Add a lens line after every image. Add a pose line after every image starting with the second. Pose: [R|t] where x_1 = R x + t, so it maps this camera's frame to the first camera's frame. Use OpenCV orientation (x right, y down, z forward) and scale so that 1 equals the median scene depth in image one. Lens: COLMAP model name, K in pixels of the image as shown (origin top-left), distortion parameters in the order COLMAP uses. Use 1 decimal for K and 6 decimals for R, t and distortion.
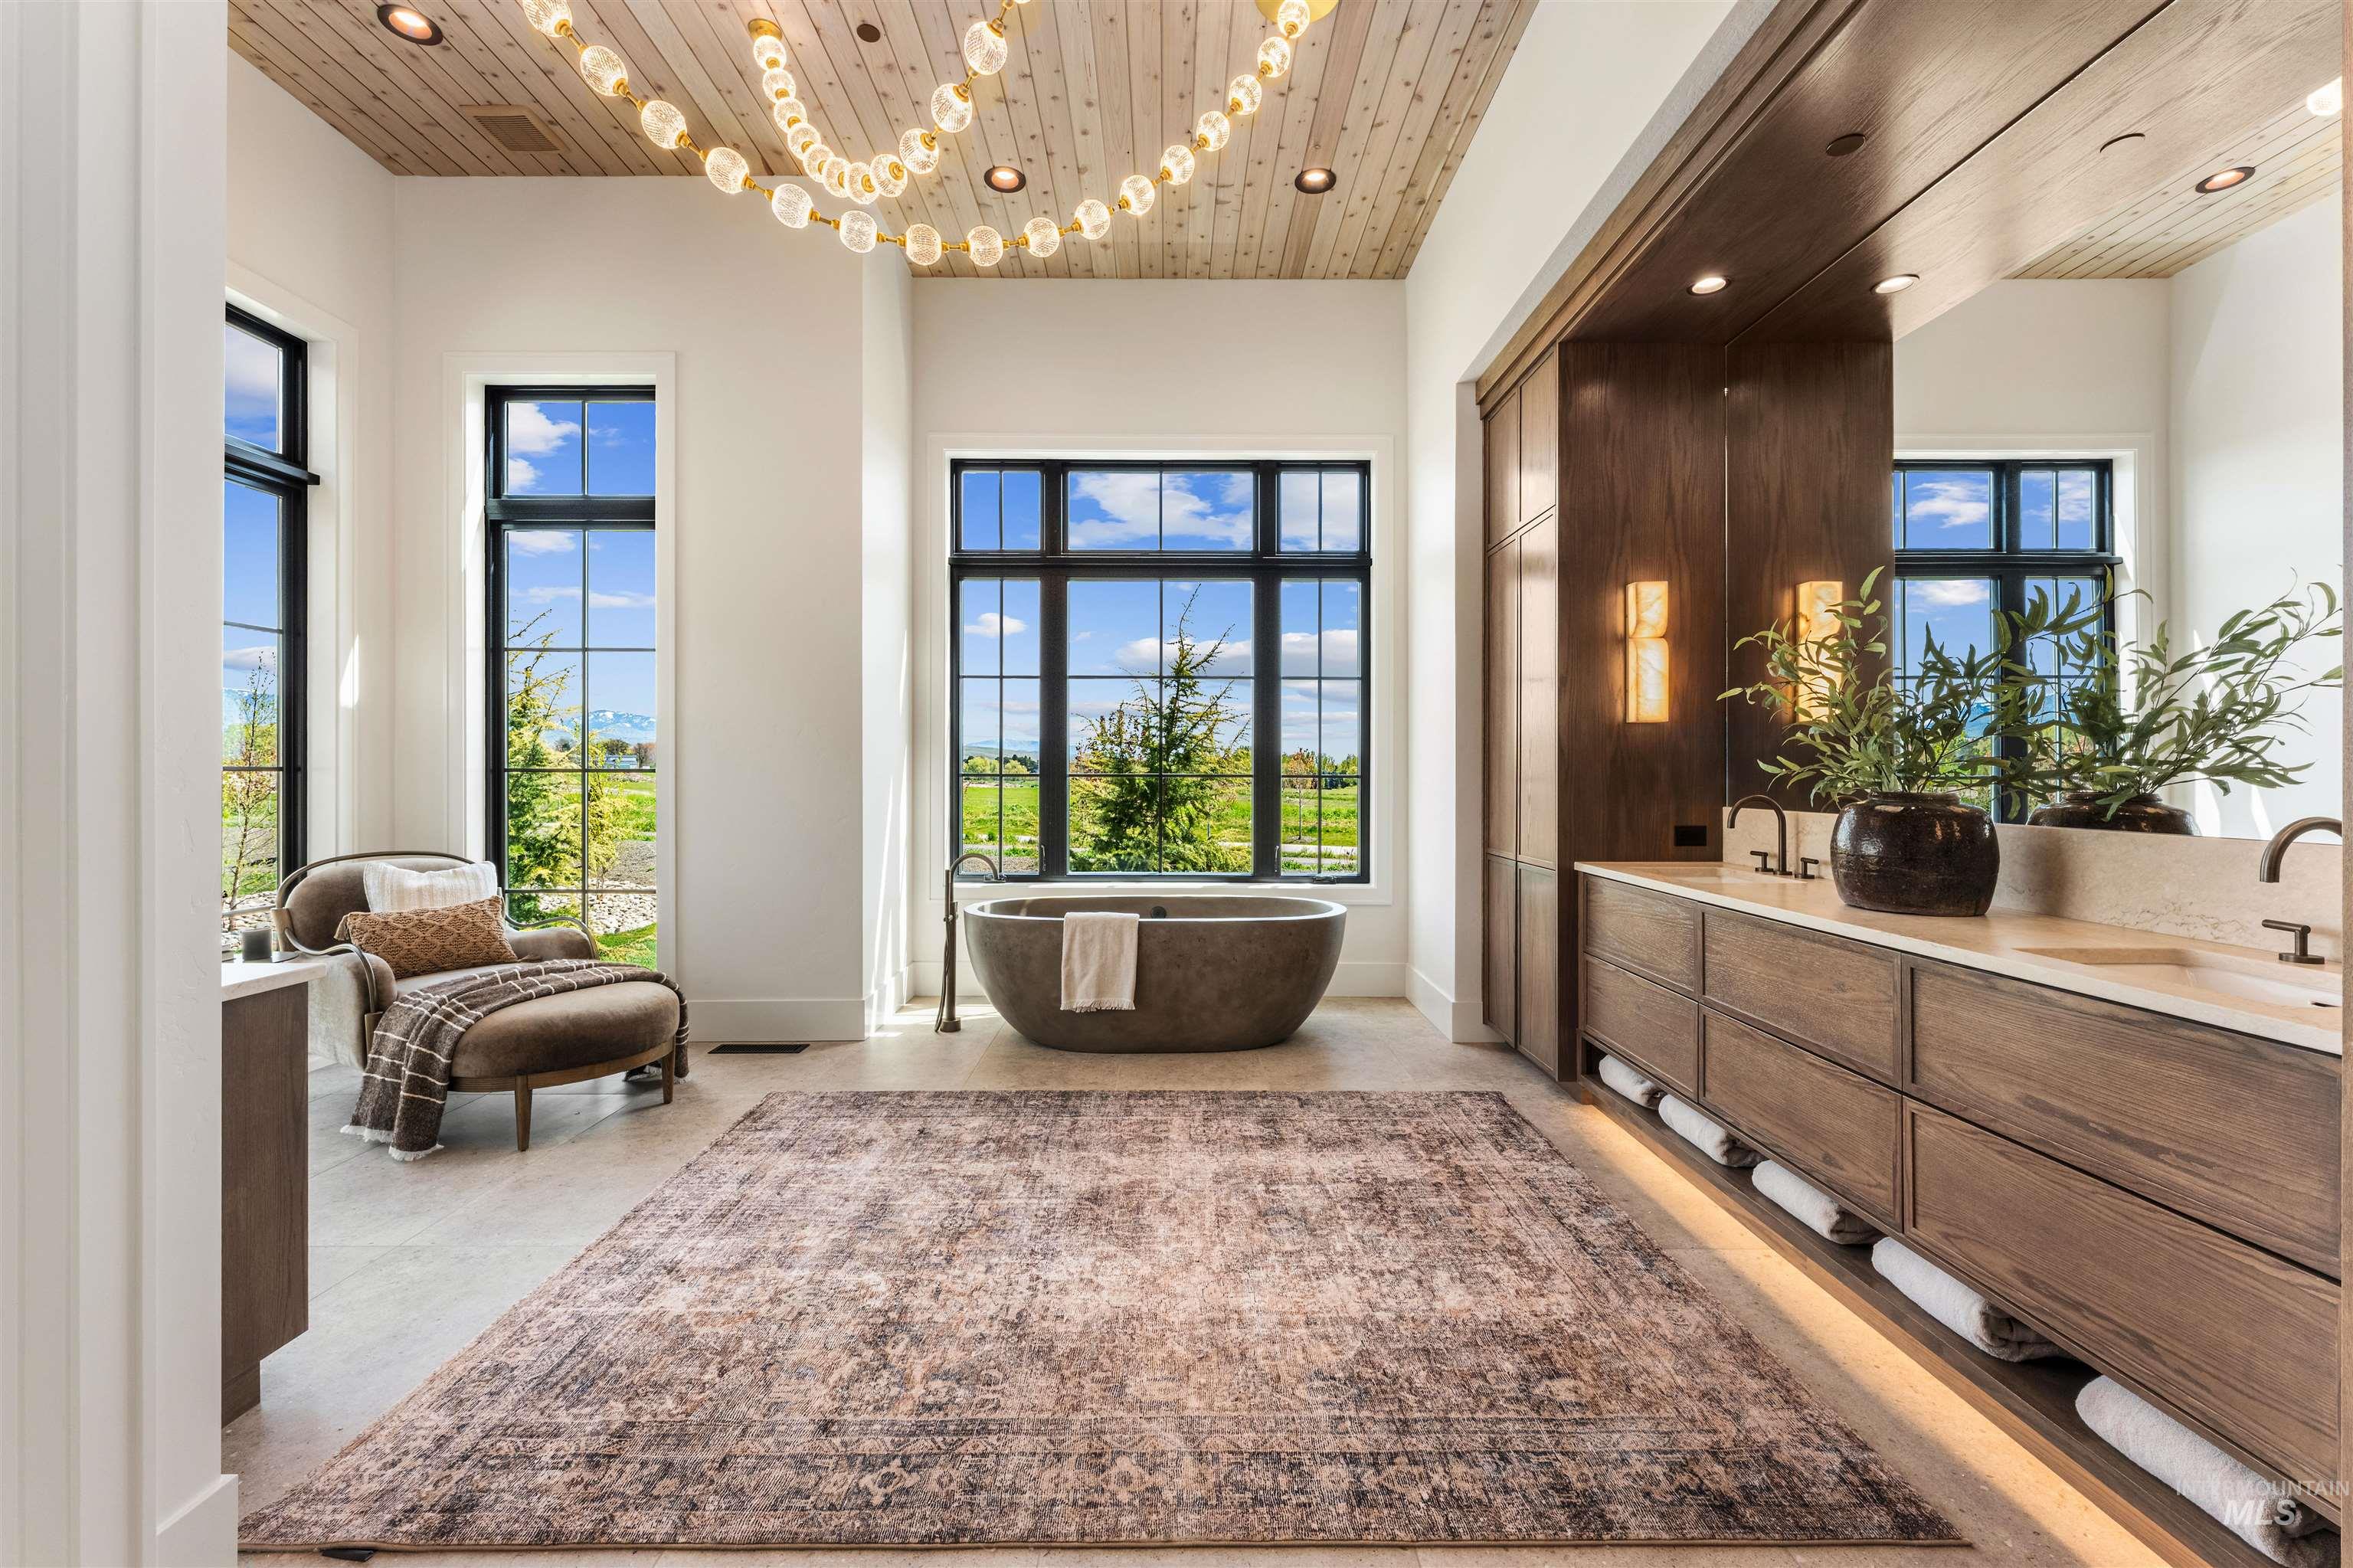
lens RADIAL K [[983.3, 0, 1173.0], [0, 983.3, 770.7], [0, 0, 1]] dist [0.000035, -0.000392]
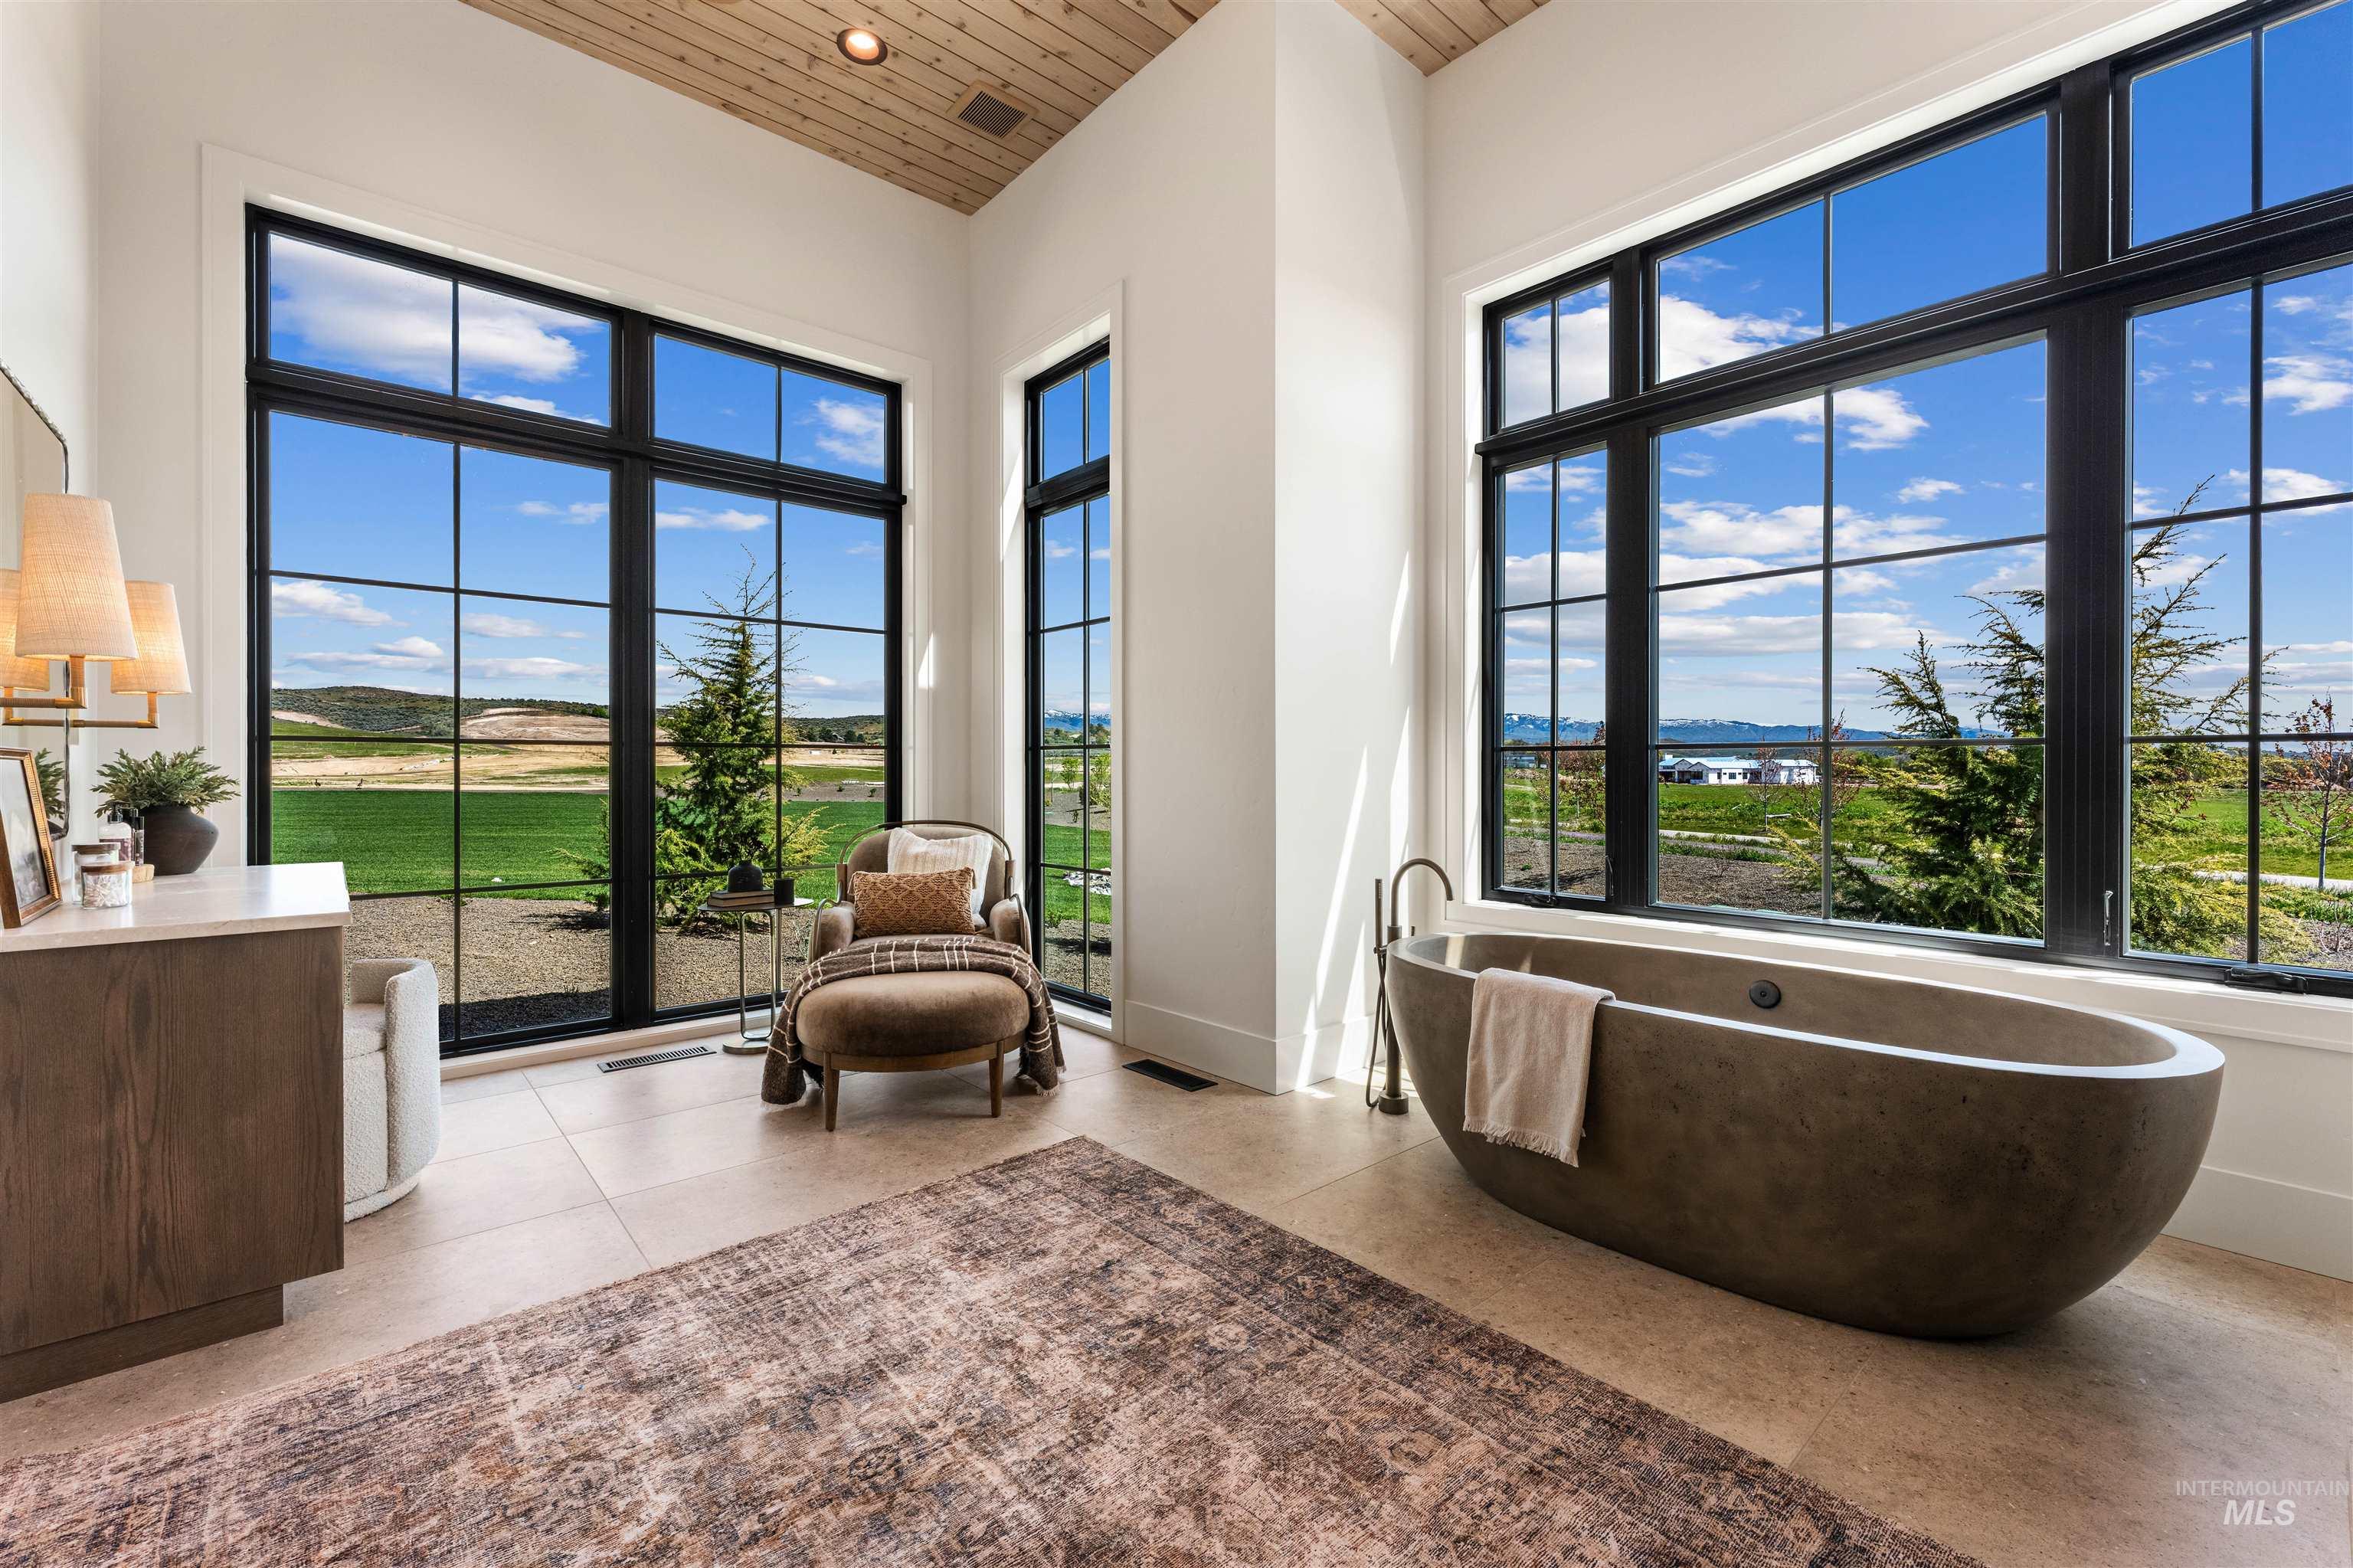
lens RADIAL K [[983.3, 0, 1173.0], [0, 983.3, 770.7], [0, 0, 1]] dist [0.000035, -0.000392]
pose [[0.654047, 0.000463, -0.756453, 0.246503], [0.000637, 0.999999, 0.001162, 0.028154], [0.756453, -0.001241, 0.654047, 0.534004]]
